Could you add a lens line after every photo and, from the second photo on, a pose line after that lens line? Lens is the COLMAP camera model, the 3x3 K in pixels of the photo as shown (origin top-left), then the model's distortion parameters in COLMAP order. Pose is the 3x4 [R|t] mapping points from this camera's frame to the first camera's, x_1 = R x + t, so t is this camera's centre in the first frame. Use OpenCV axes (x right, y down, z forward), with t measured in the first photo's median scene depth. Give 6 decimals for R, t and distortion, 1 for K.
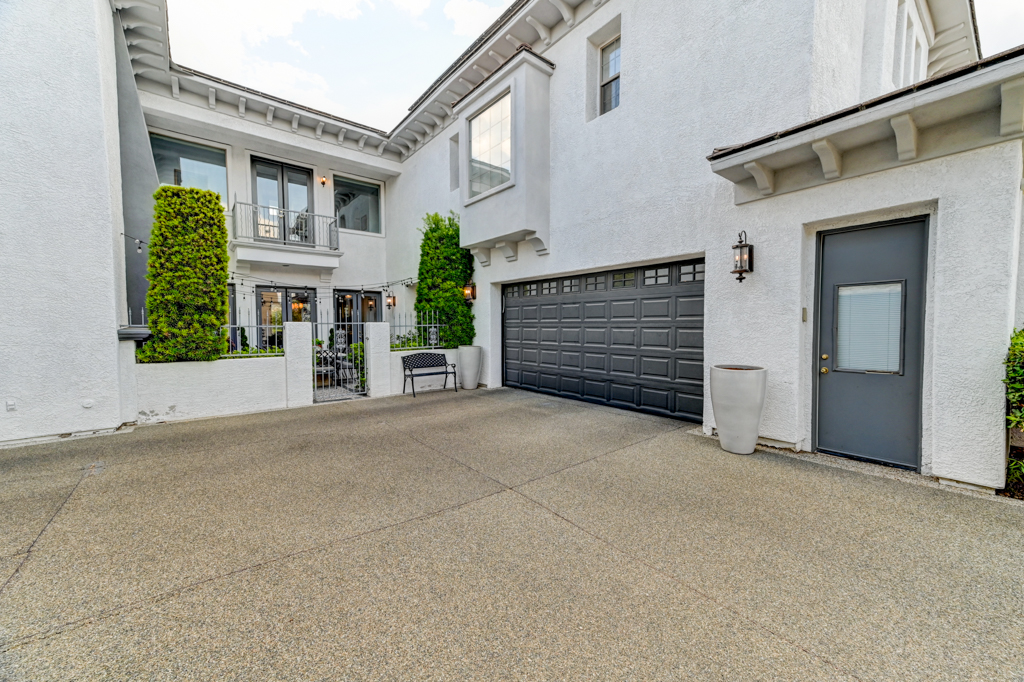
lens RADIAL K [[396.9, 0, 518.1], [0, 396.9, 340.4], [0, 0, 1]] dist [0.022200, 0.000173]
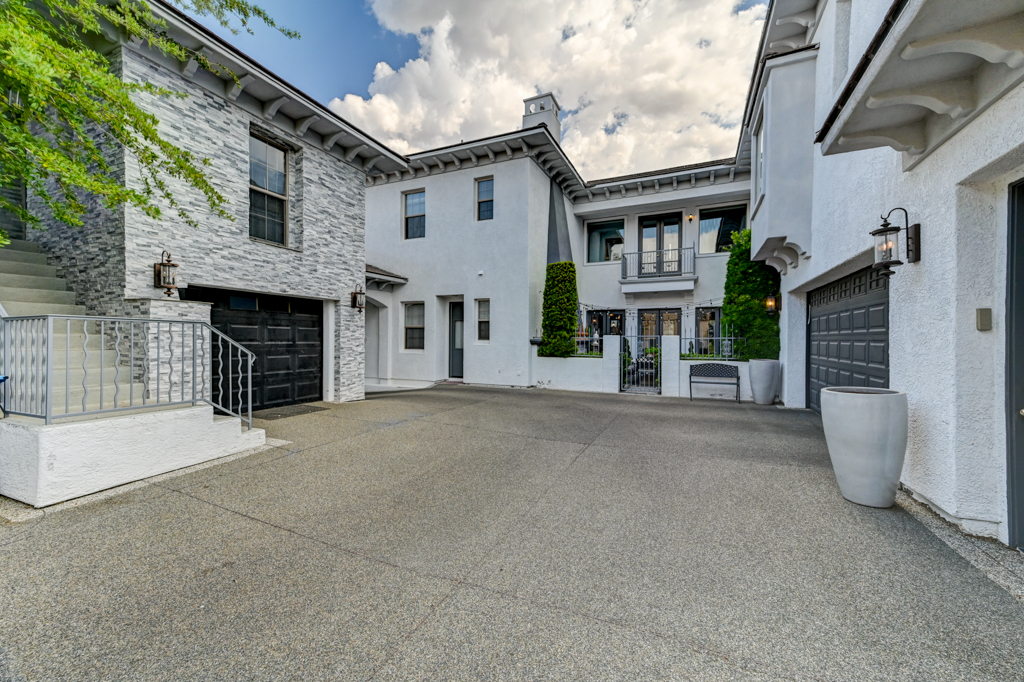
lens RADIAL K [[396.9, 0, 518.1], [0, 396.9, 340.4], [0, 0, 1]] dist [0.022200, 0.000173]
pose [[0.449314, 0.008378, -0.893335, 0.561563], [-0.042104, 0.999043, -0.011807, 0.004220], [0.892381, 0.042918, 0.449237, 0.031835]]
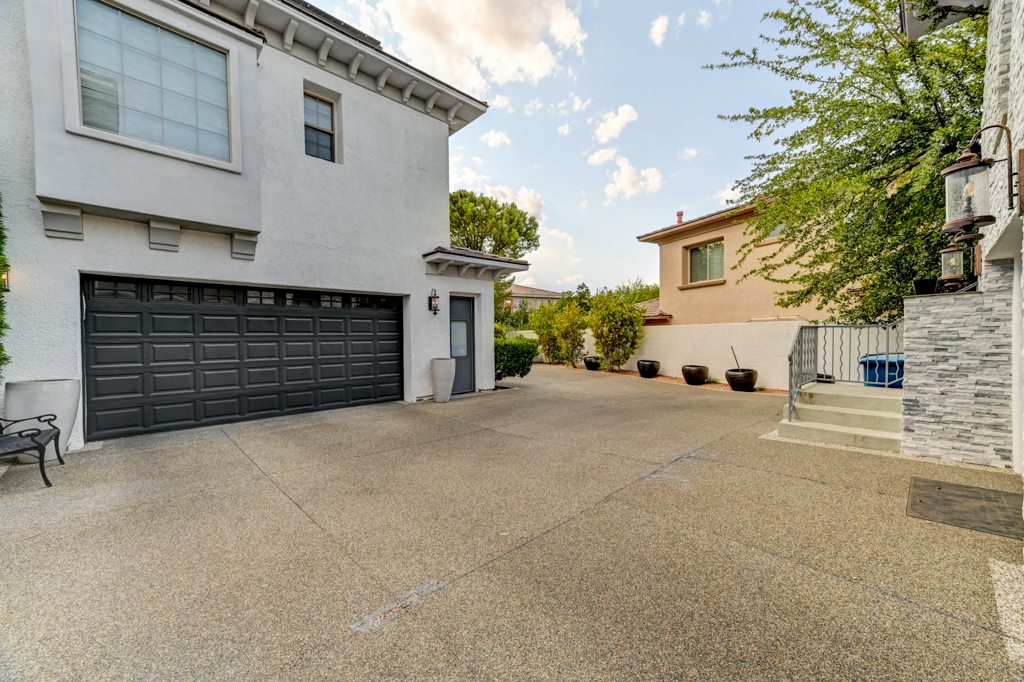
lens RADIAL K [[396.9, 0, 518.1], [0, 396.9, 340.4], [0, 0, 1]] dist [0.022200, 0.000173]
pose [[-0.085173, -0.005836, 0.996349, -0.885776], [0.049482, 0.998724, 0.010080, -0.016250], [-0.995137, 0.050160, -0.084776, 0.491634]]
